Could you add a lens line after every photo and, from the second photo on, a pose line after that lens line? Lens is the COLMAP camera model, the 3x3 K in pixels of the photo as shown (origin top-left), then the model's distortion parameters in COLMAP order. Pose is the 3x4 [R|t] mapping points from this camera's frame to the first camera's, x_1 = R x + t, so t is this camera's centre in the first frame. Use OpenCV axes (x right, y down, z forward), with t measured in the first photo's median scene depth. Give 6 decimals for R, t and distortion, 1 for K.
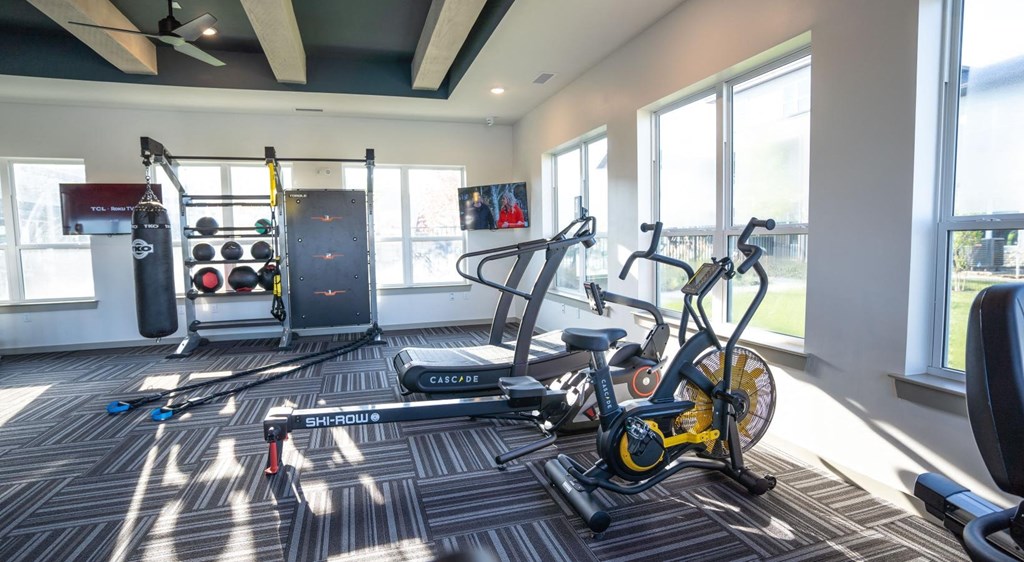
lens RADIAL K [[502.7, 0, 512.0], [0, 502.7, 281.0], [0, 0, 1]] dist [-0.033294, 0.000474]
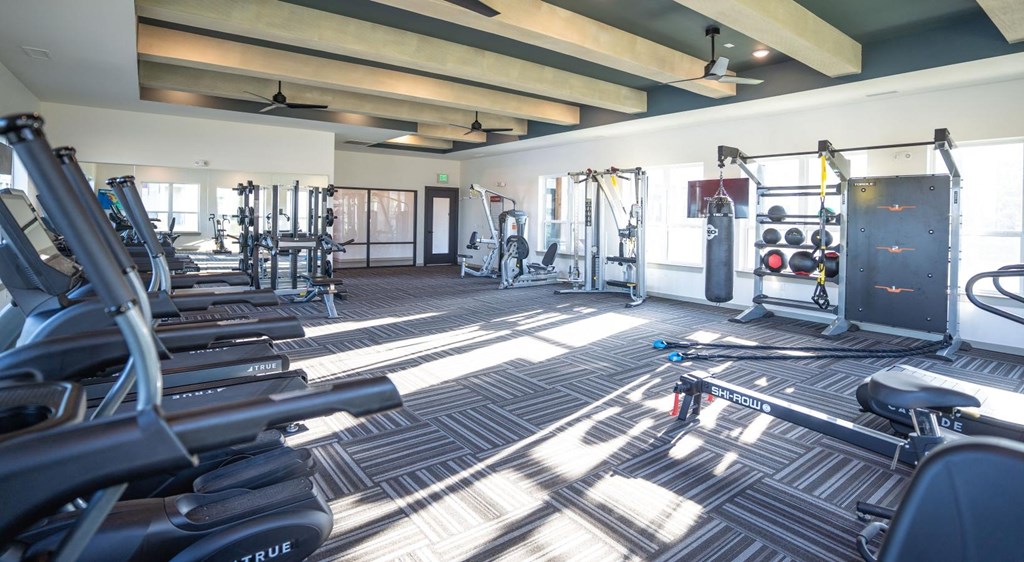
lens RADIAL K [[502.0, 0, 514.3], [0, 502.0, 219.8], [0, 0, 1]] dist [-0.055567, 0.000459]
pose [[0.339007, 0.030348, -0.940294, 0.280478], [-0.099191, 0.995062, -0.003646, -0.037212], [0.935540, 0.094505, 0.340343, 0.060599]]
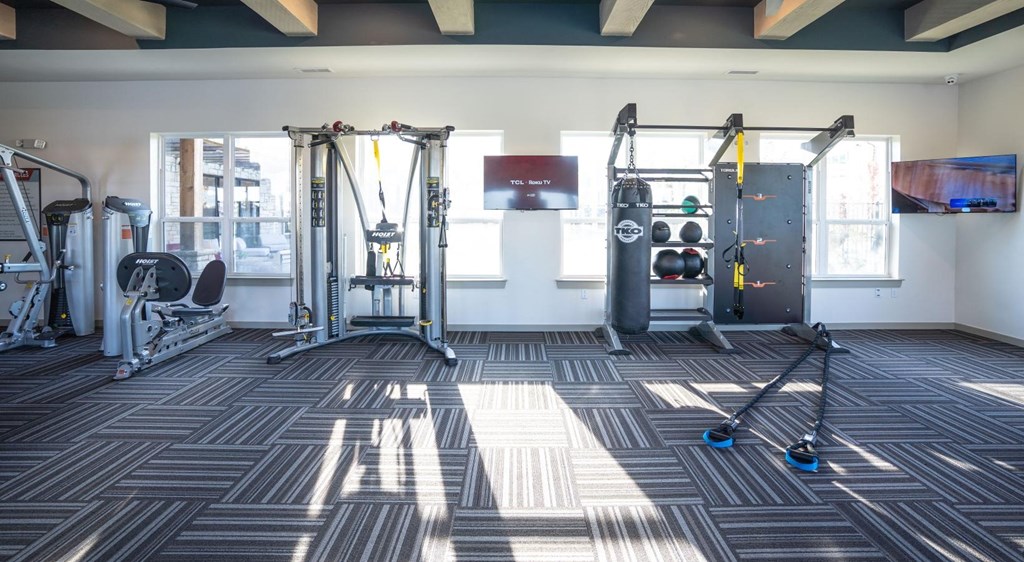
lens RADIAL K [[502.0, 0, 514.3], [0, 502.0, 219.8], [0, 0, 1]] dist [-0.055567, 0.000459]
pose [[0.954753, 0.026738, -0.296196, -0.629313], [-0.045085, 0.997452, -0.055282, -0.024902], [0.293963, 0.066135, 0.953526, 0.093675]]
